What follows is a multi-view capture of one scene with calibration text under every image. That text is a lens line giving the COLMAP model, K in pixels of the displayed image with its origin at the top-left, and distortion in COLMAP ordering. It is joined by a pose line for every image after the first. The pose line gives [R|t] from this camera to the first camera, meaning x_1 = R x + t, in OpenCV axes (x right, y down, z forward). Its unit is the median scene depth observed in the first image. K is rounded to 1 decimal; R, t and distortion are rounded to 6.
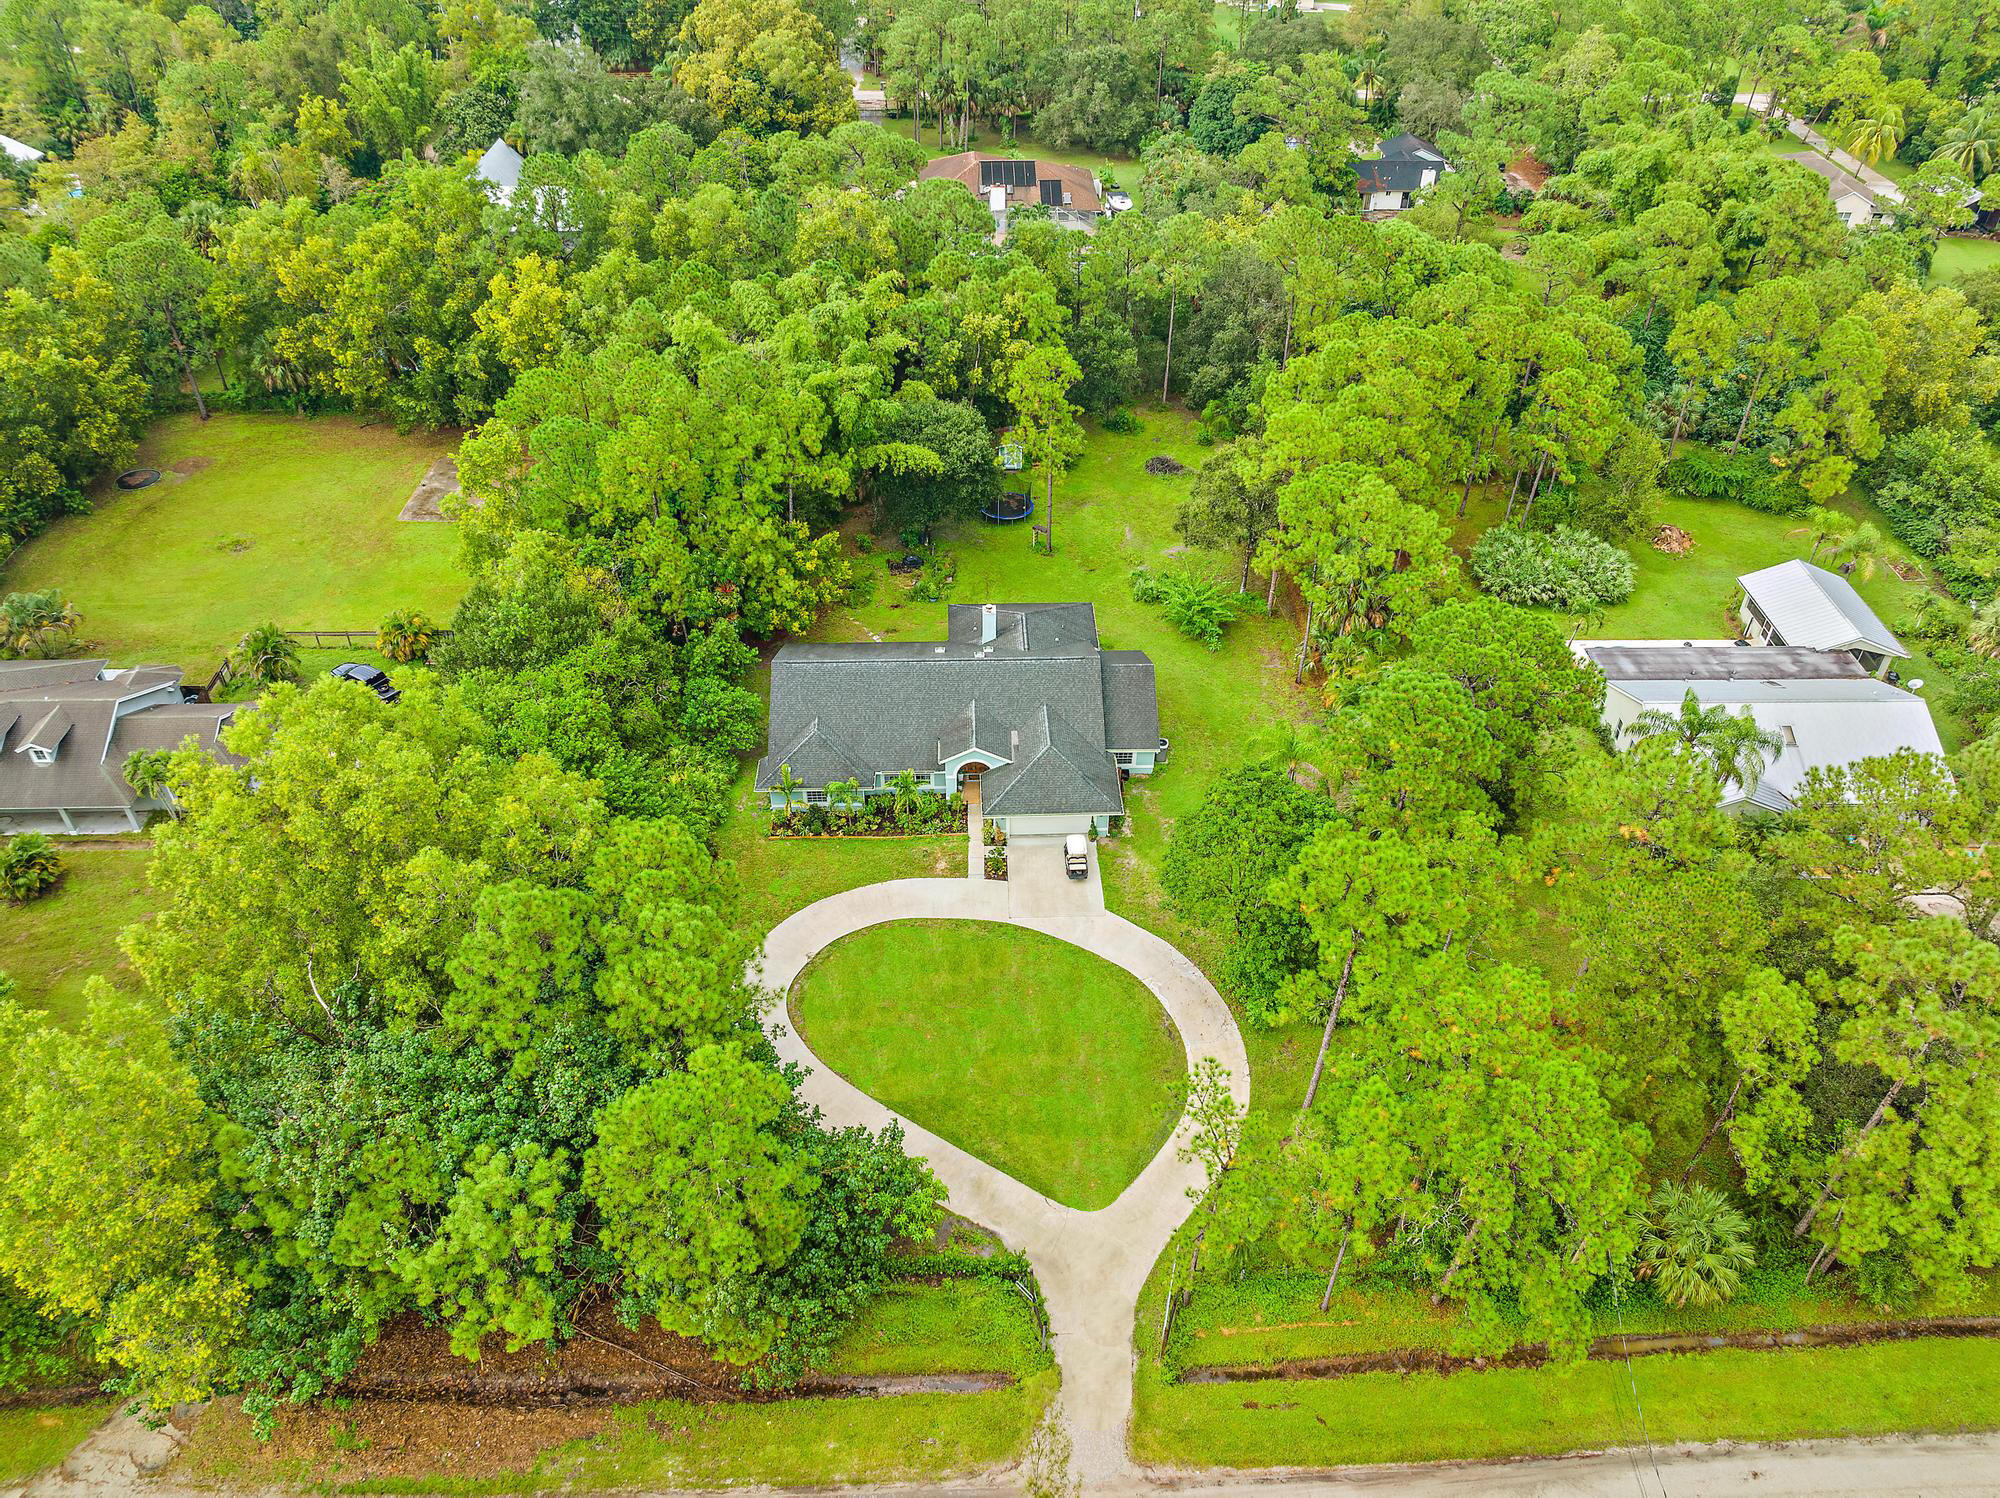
lens RADIAL K [[1434.6, 0, 994.0], [0, 1434.6, 779.6], [0, 0, 1]] dist [-0.056202, 0.039095]
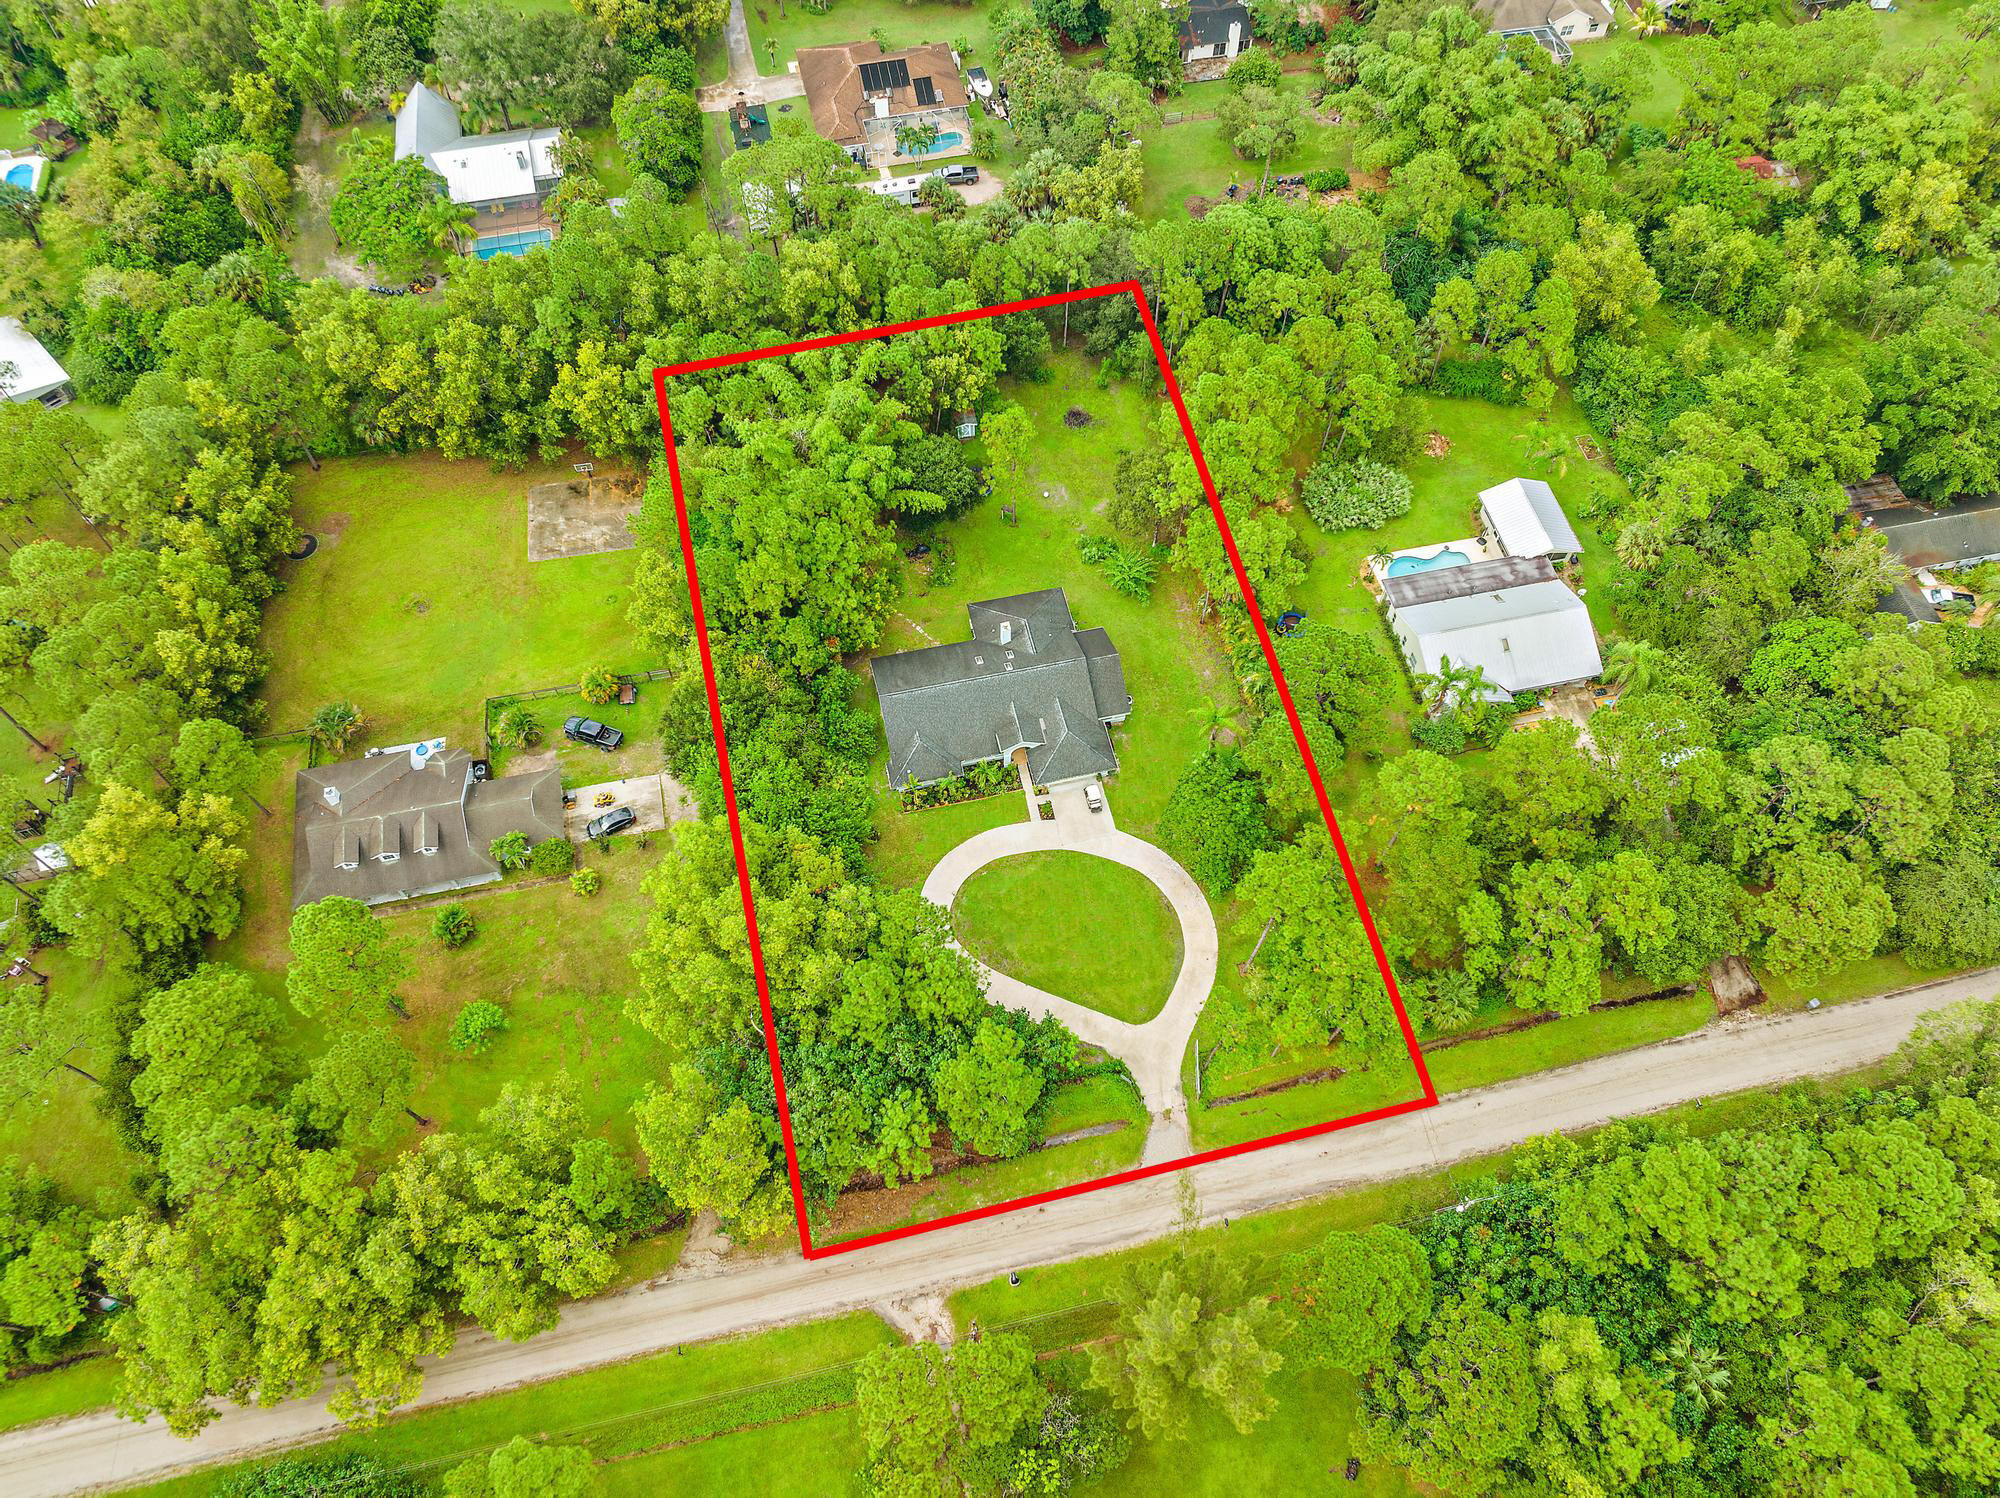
lens RADIAL K [[1376.7, 0, 1000.0], [0, 1376.7, 749.0], [0, 0, 1]] dist [-0.003986, -0.048095]
pose [[0.981517, -0.167345, 0.092841, -0.177870], [0.128369, 0.935514, 0.329143, -0.511034], [-0.141934, -0.311142, 0.939705, -0.443697]]
